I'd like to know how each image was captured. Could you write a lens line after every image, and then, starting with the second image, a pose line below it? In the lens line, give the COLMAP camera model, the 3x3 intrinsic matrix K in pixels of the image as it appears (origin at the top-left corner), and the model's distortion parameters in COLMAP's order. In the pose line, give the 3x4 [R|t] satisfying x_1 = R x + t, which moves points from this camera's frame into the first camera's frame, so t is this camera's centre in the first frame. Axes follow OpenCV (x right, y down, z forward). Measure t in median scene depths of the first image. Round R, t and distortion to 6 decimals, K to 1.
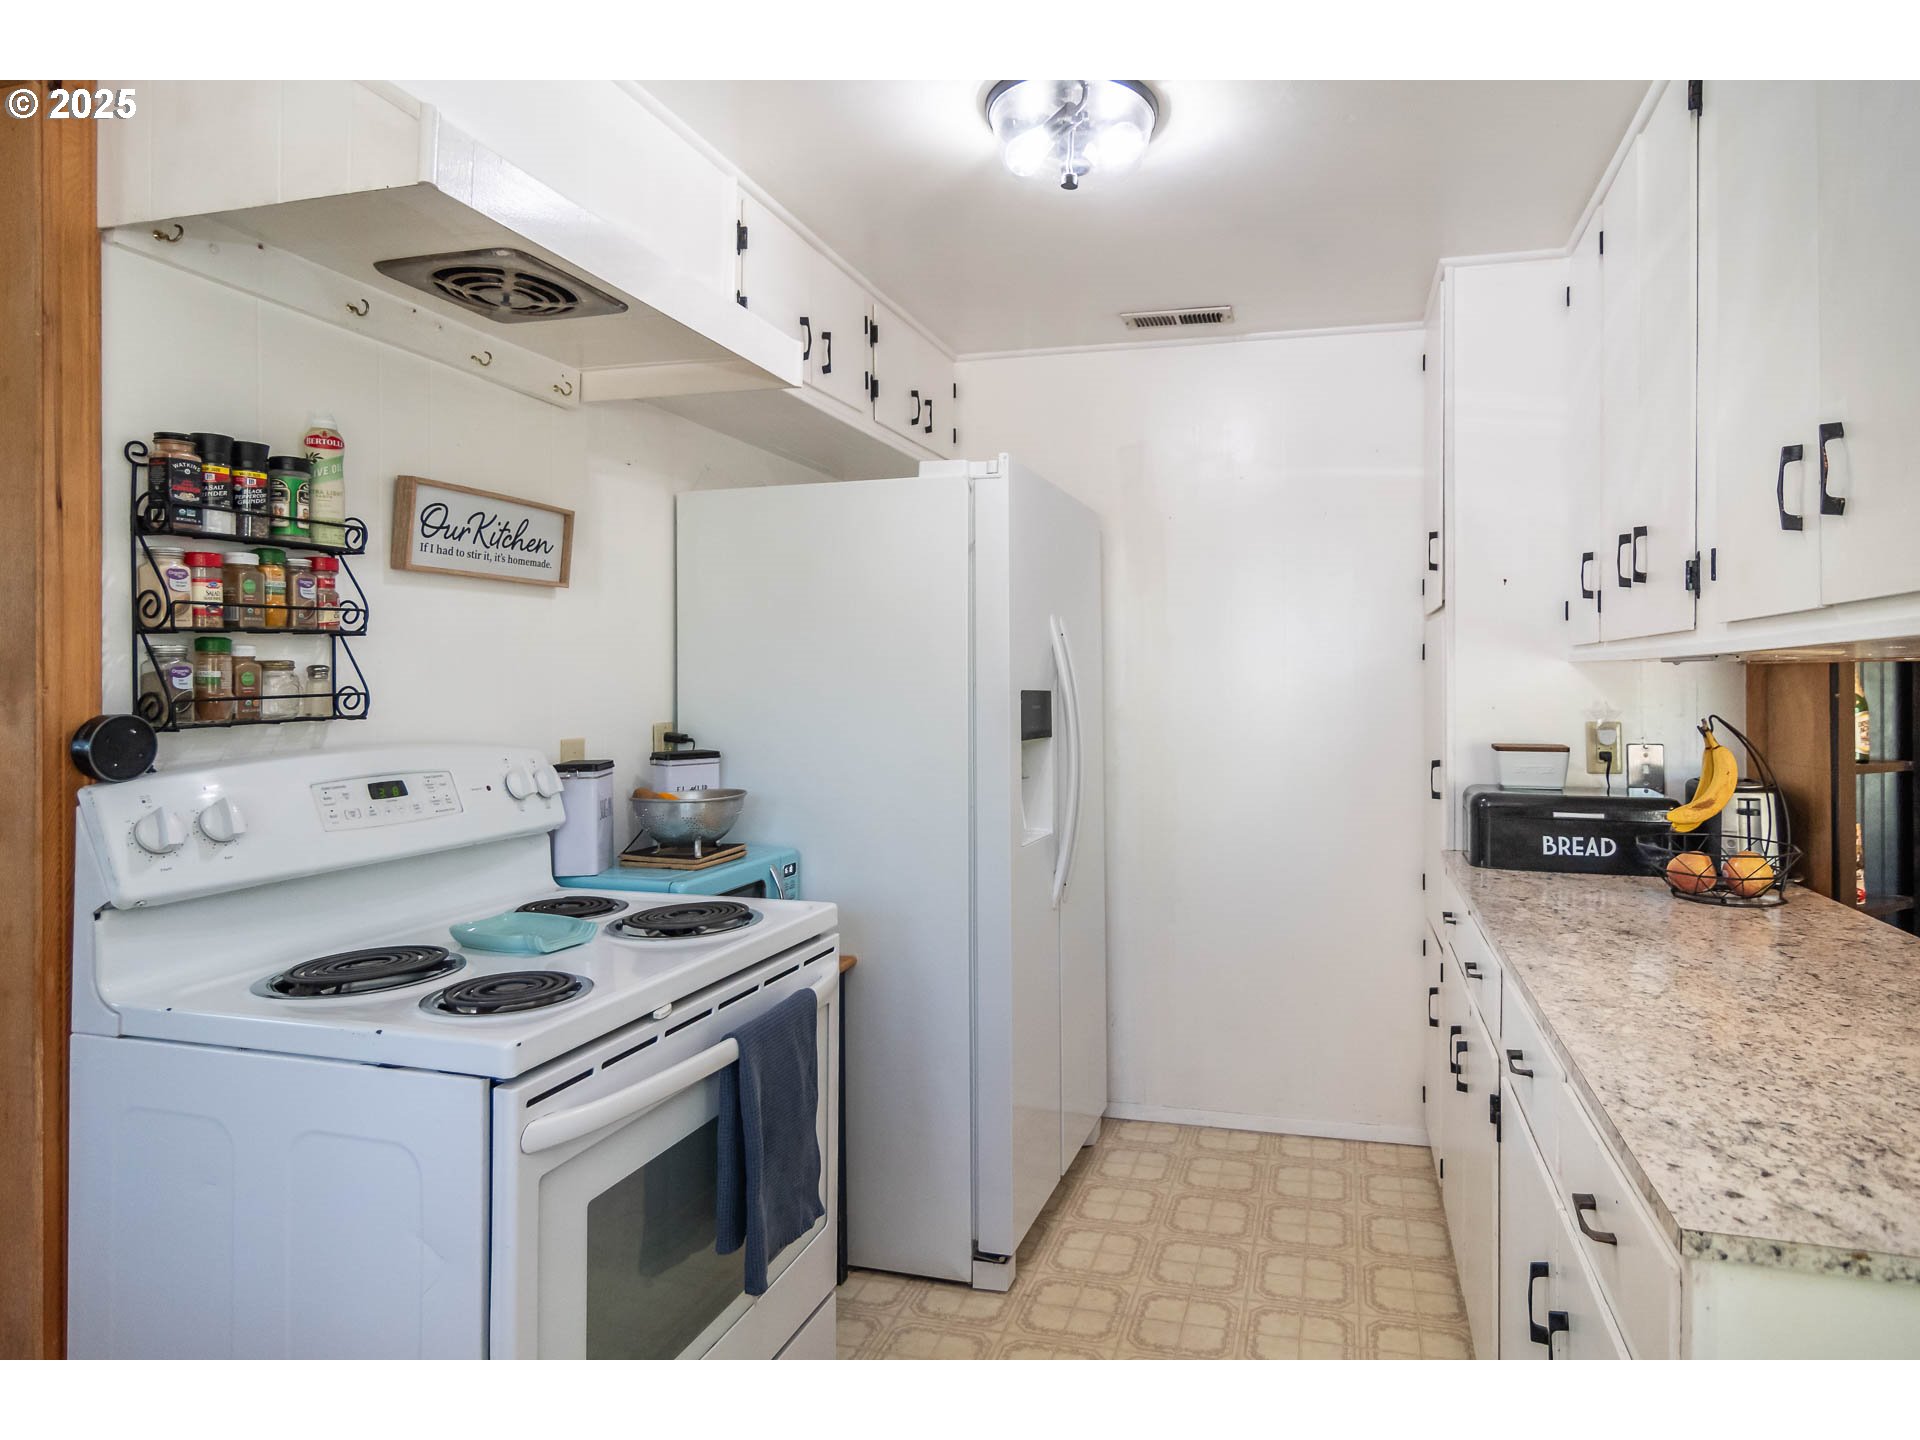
lens RADIAL K [[1098.8, 0, 1054.3], [0, 1098.8, 667.8], [0, 0, 1]] dist [-0.001974, 0.002575]
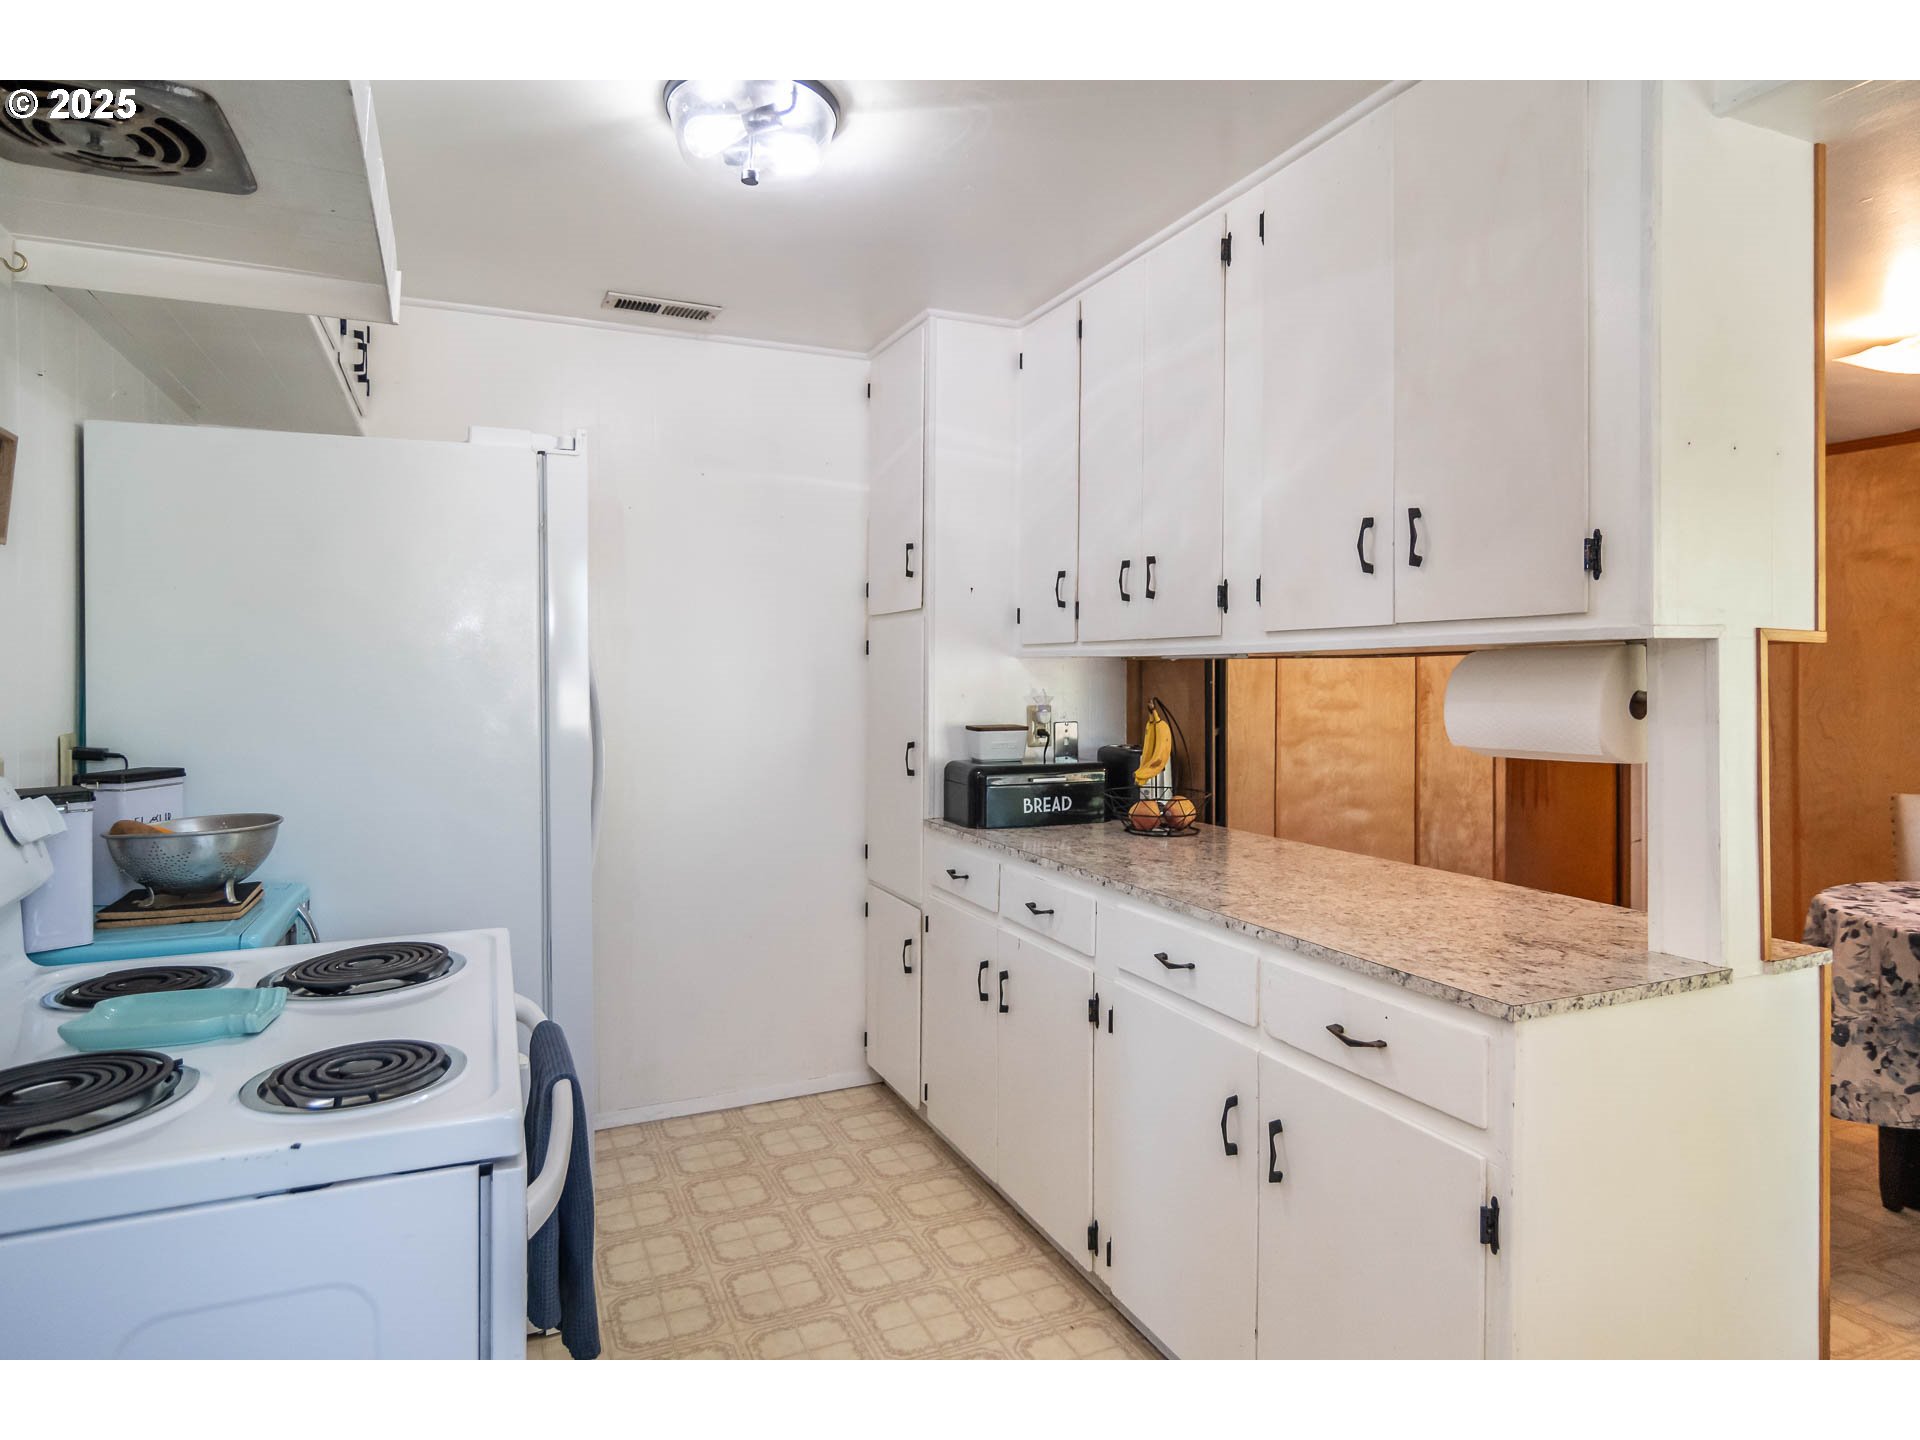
lens RADIAL K [[1098.8, 0, 946.2], [0, 1098.8, 670.6], [0, 0, 1]] dist [-0.001974, 0.002575]
pose [[0.794135, -0.002047, 0.607738, -0.338850], [-0.003451, 0.999963, 0.007877, -0.000018], [-0.607732, -0.008353, 0.794099, 0.066592]]
